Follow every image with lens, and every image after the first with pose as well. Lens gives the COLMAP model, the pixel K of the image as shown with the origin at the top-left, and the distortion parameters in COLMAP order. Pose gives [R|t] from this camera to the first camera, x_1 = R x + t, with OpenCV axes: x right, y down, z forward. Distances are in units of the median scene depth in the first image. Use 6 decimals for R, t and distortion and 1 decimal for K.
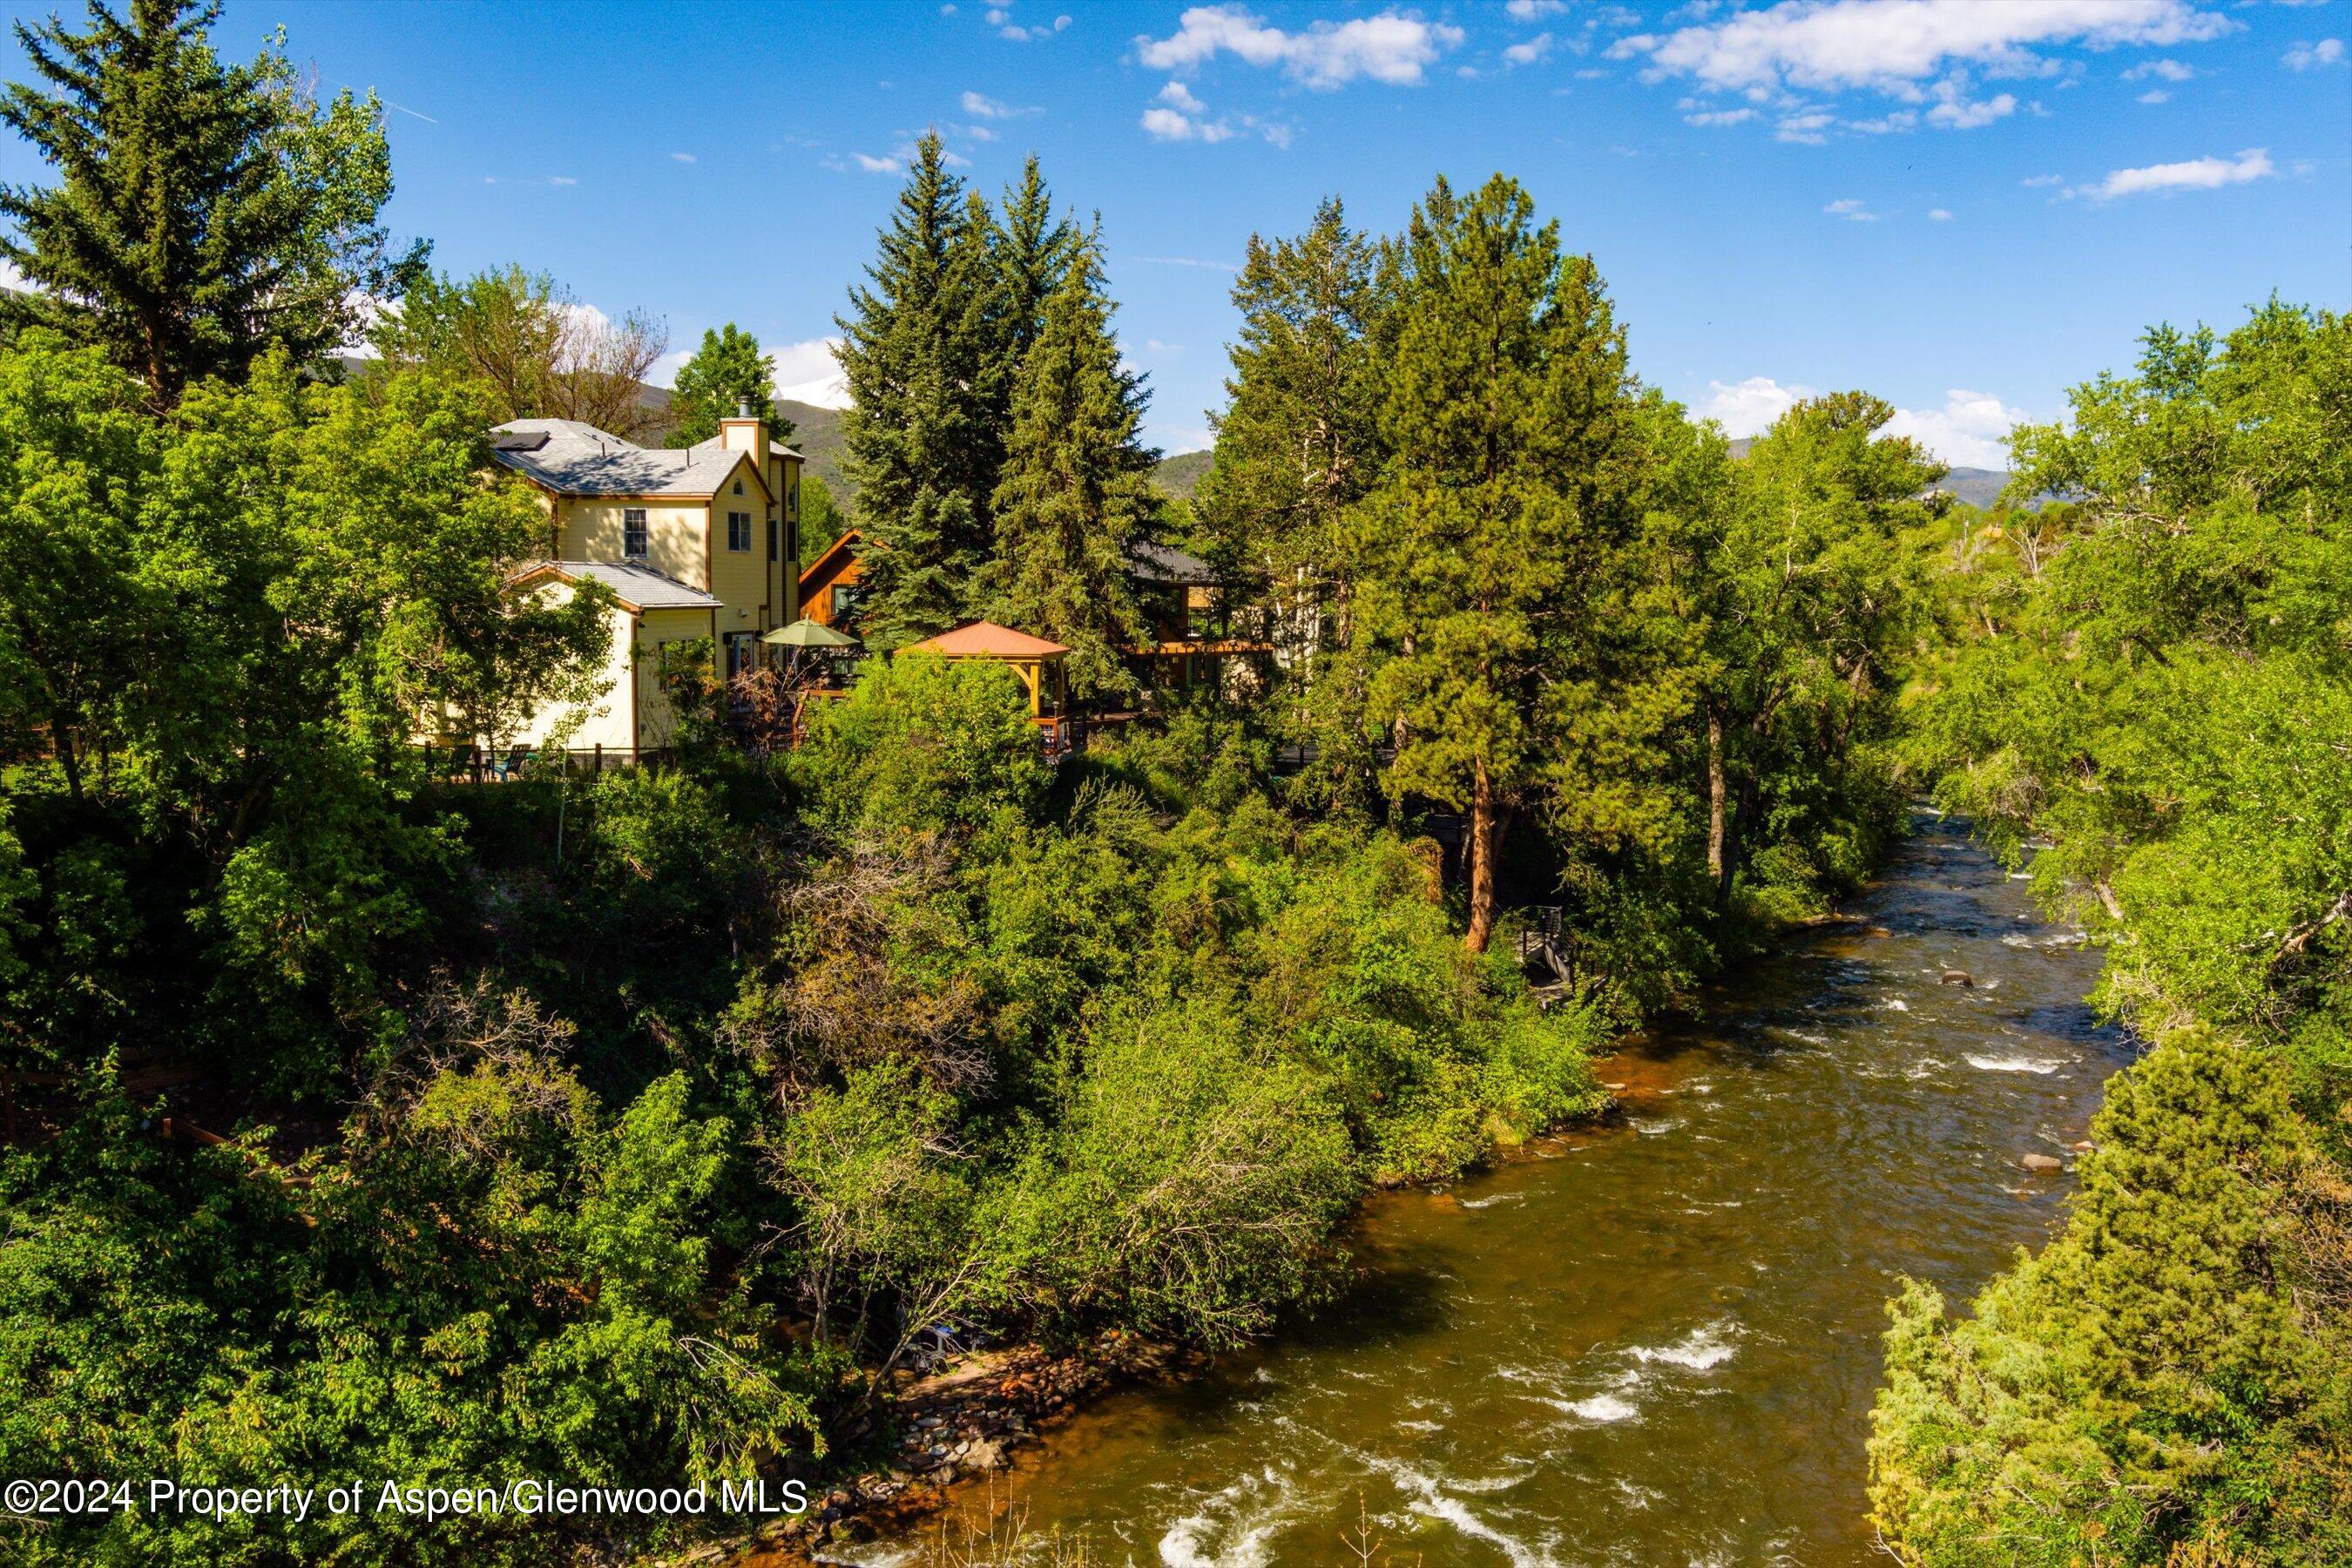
lens RADIAL K [[1888.2, 0, 1176.0], [0, 1888.2, 784.0], [0, 0, 1]] dist [-0.065432, 0.008711]
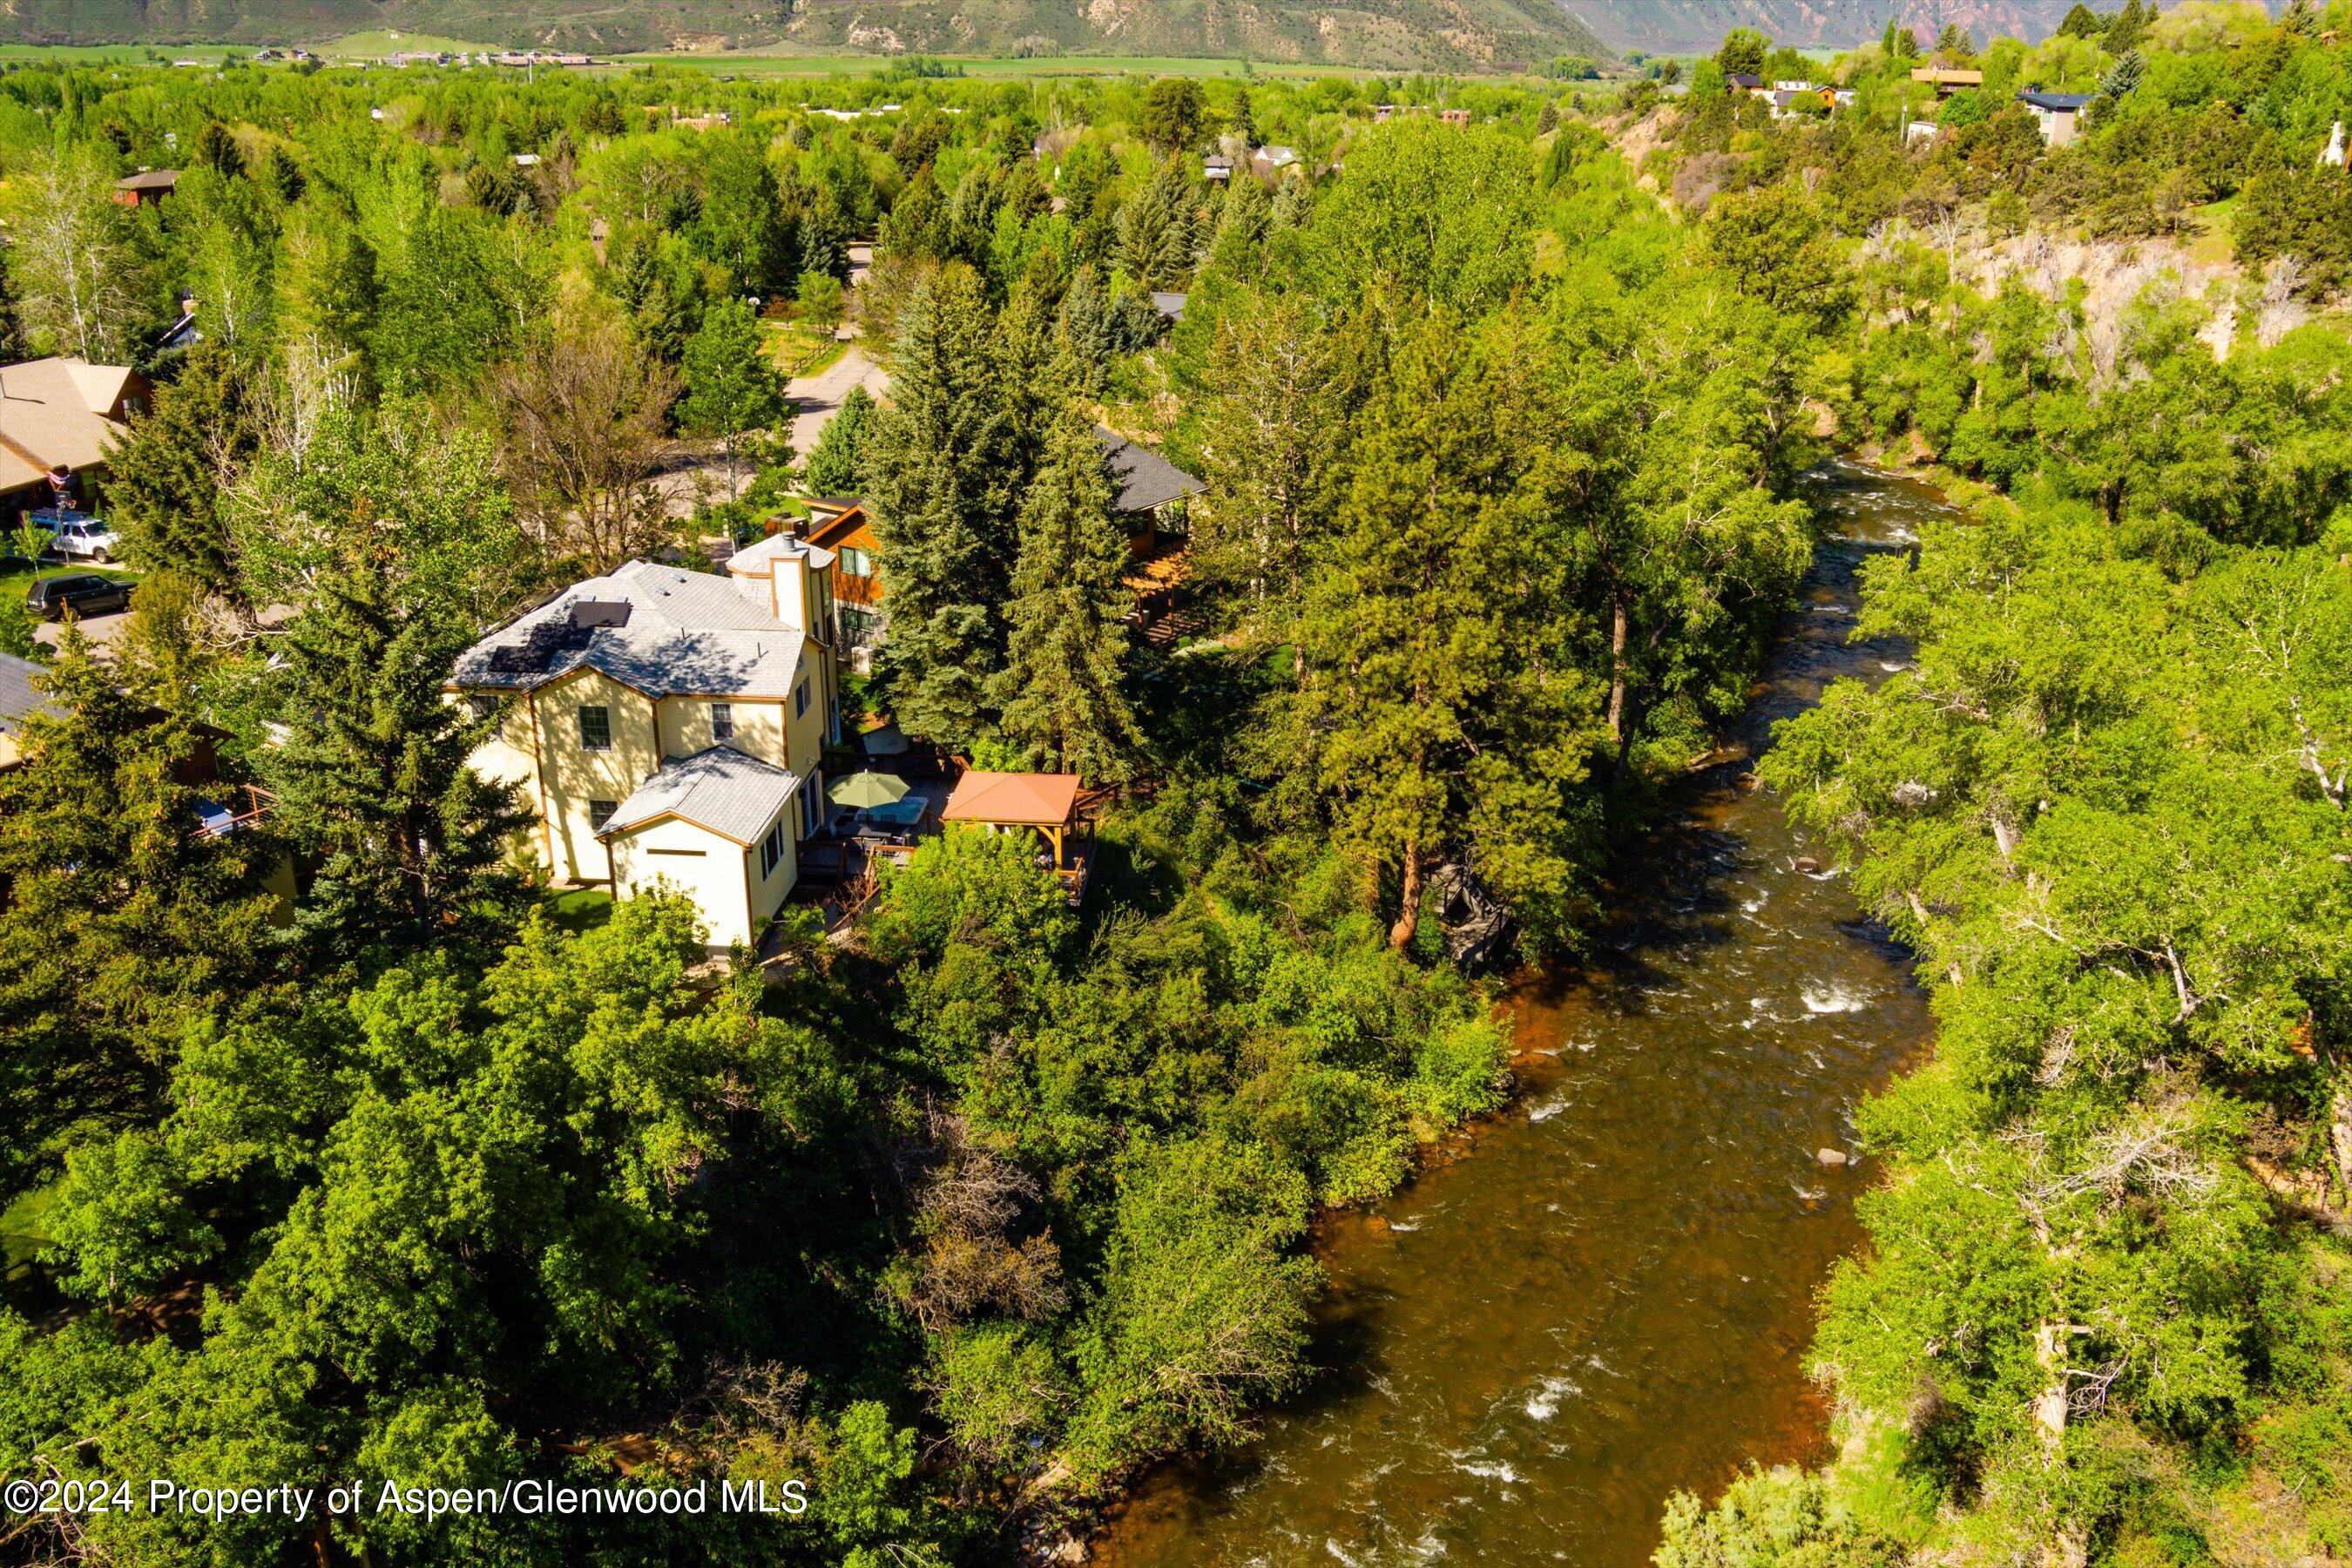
lens RADIAL K [[1888.2, 0, 1176.0], [0, 1888.2, 784.0], [0, 0, 1]] dist [-0.065432, 0.008711]
pose [[0.999134, -0.018902, 0.037074, -0.036585], [0.008107, 0.962237, 0.272094, -0.364828], [-0.040817, -0.271558, 0.961556, -0.159990]]
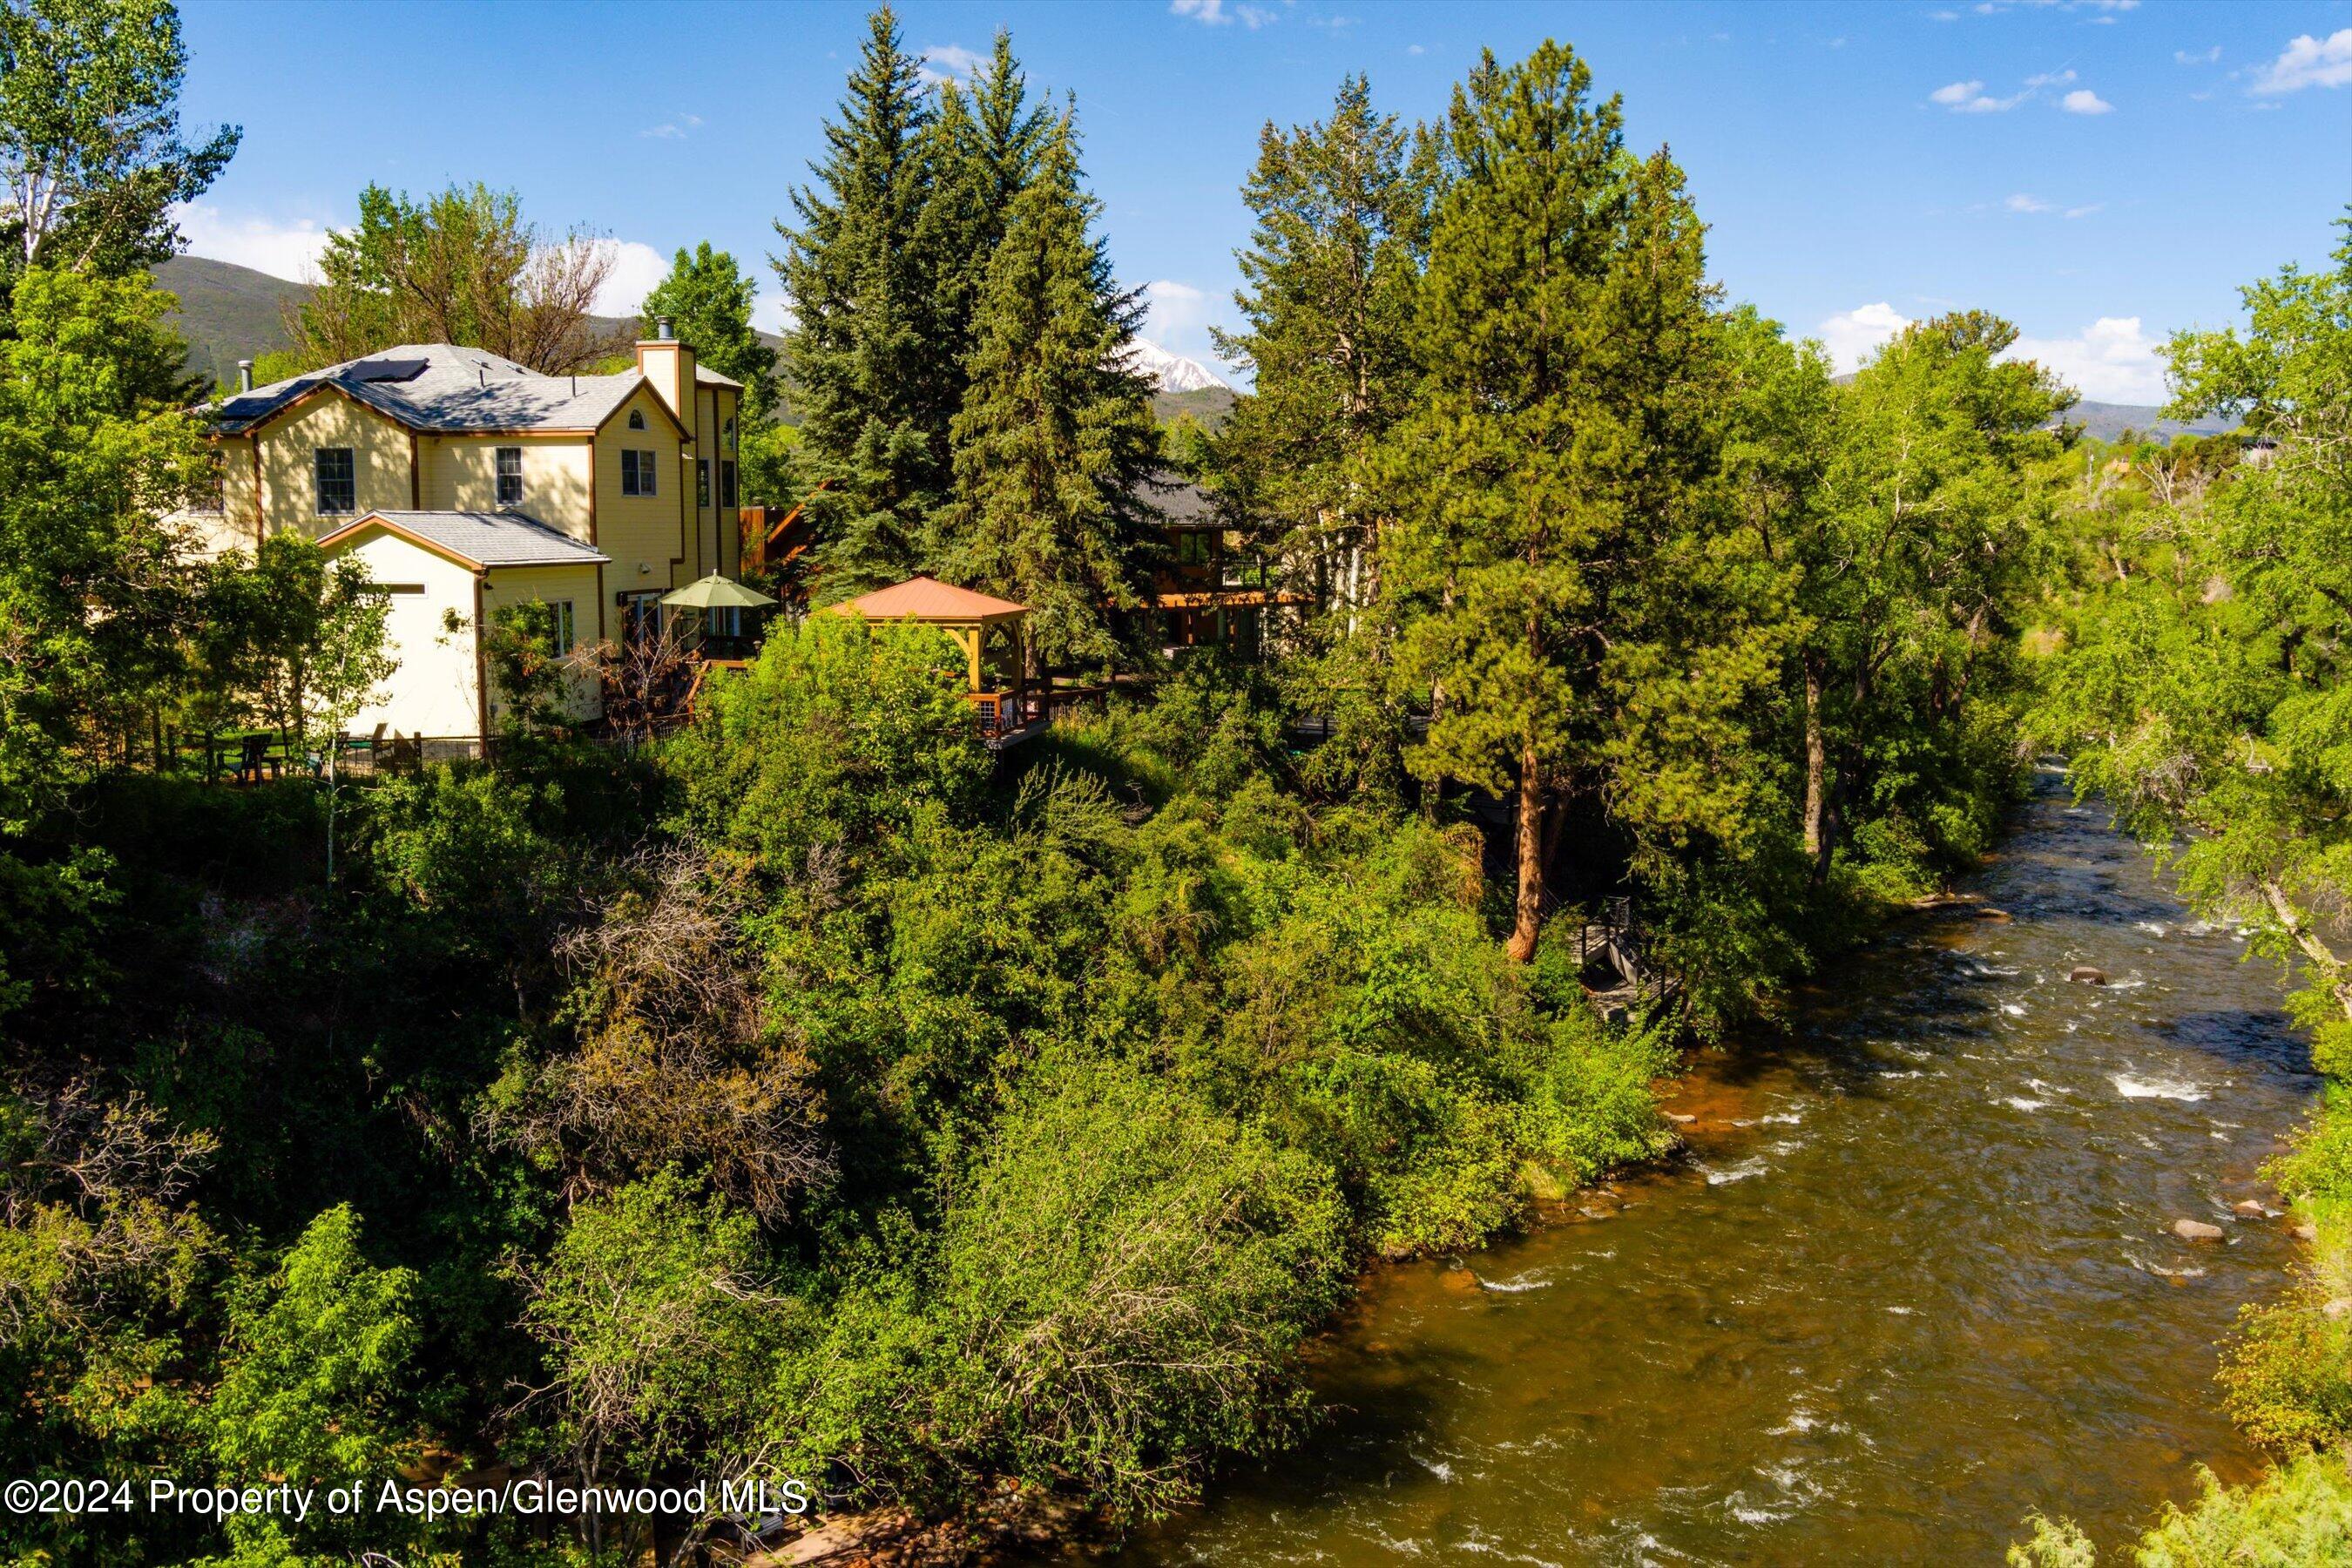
lens RADIAL K [[1888.2, 0, 1176.0], [0, 1888.2, 784.0], [0, 0, 1]] dist [-0.065432, 0.008711]
pose [[0.998553, 0.000861, -0.053761, 0.050580], [0.000802, 0.999522, 0.030903, -0.017563], [0.053762, -0.030902, 0.998076, 0.145498]]
